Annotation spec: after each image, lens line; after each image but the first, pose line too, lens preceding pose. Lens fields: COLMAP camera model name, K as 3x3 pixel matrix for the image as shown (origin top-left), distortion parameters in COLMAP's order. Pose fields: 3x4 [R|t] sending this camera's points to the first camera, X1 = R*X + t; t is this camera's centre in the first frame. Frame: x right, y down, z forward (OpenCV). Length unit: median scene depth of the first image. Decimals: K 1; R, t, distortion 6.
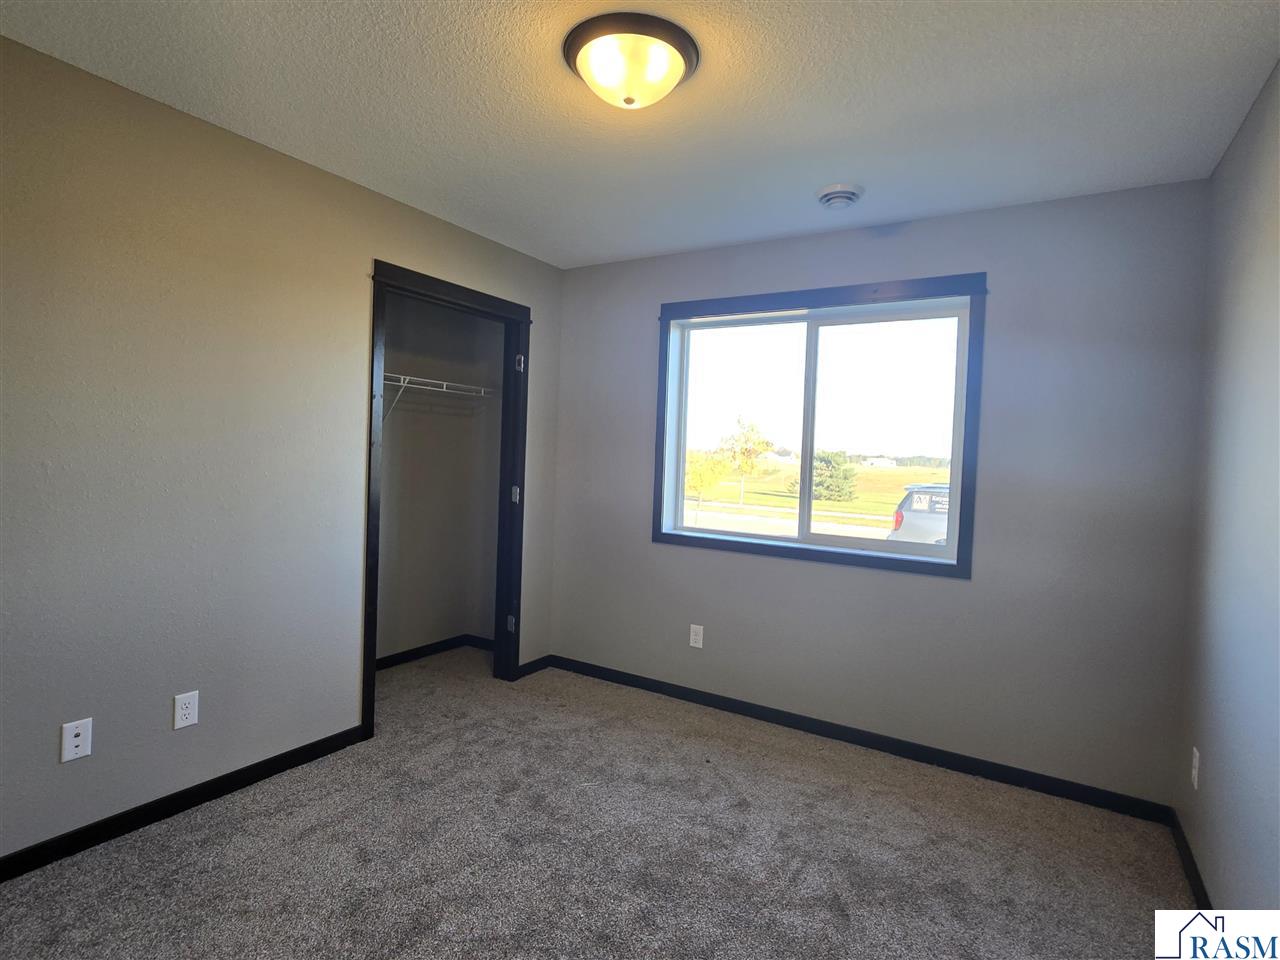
lens RADIAL K [[662.1, 0, 640.0], [0, 662.1, 480.0], [0, 0, 1]] dist [-0.001623, -0.000312]
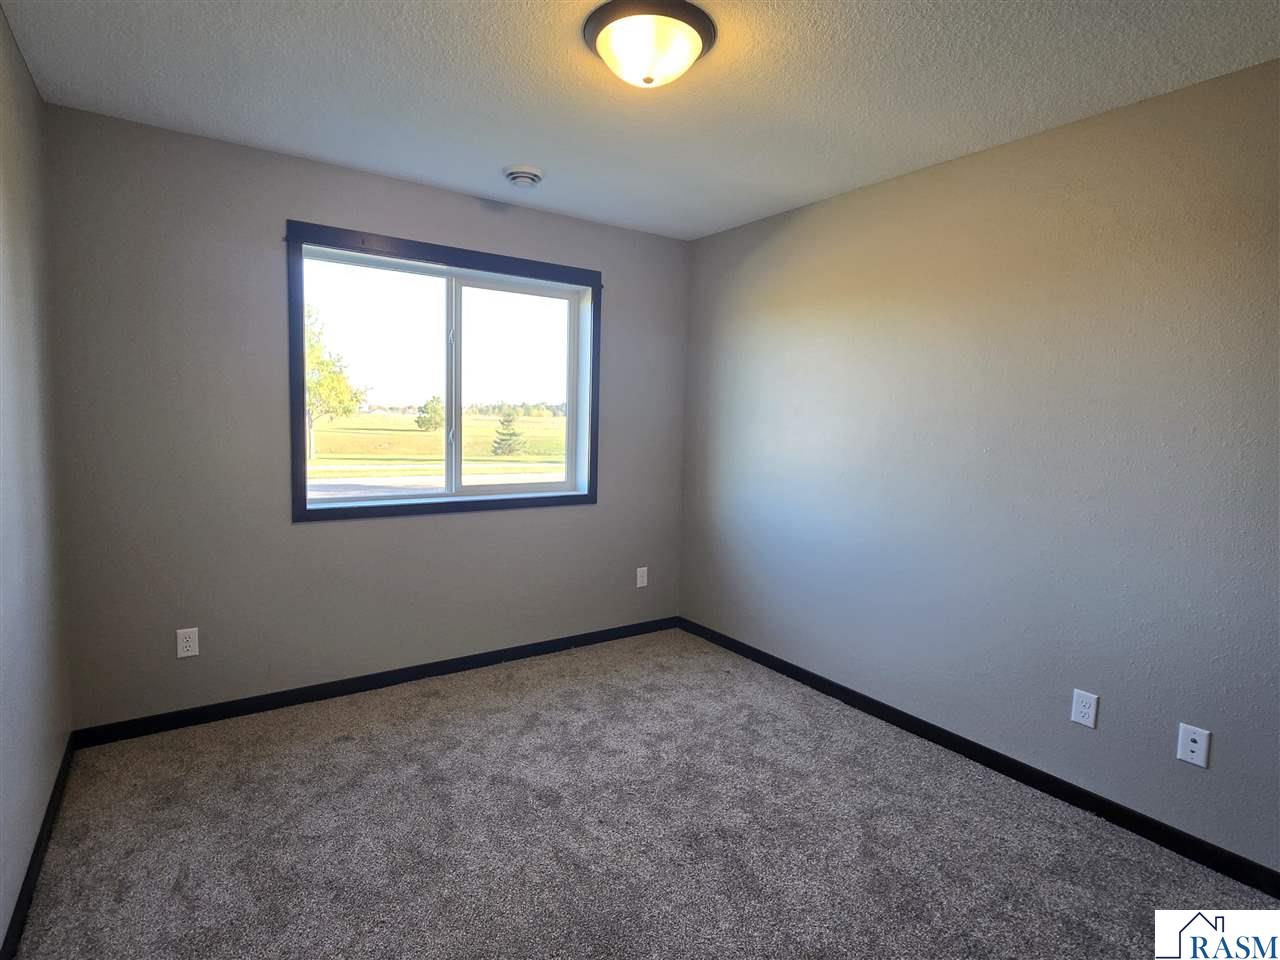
lens RADIAL K [[662.1, 0, 640.0], [0, 662.1, 480.0], [0, 0, 1]] dist [-0.001623, -0.000312]
pose [[0.403625, -0.117564, 0.907340, -0.591276], [0.025912, 0.992781, 0.117108, -0.045576], [-0.914558, -0.023756, 0.403757, 0.325643]]
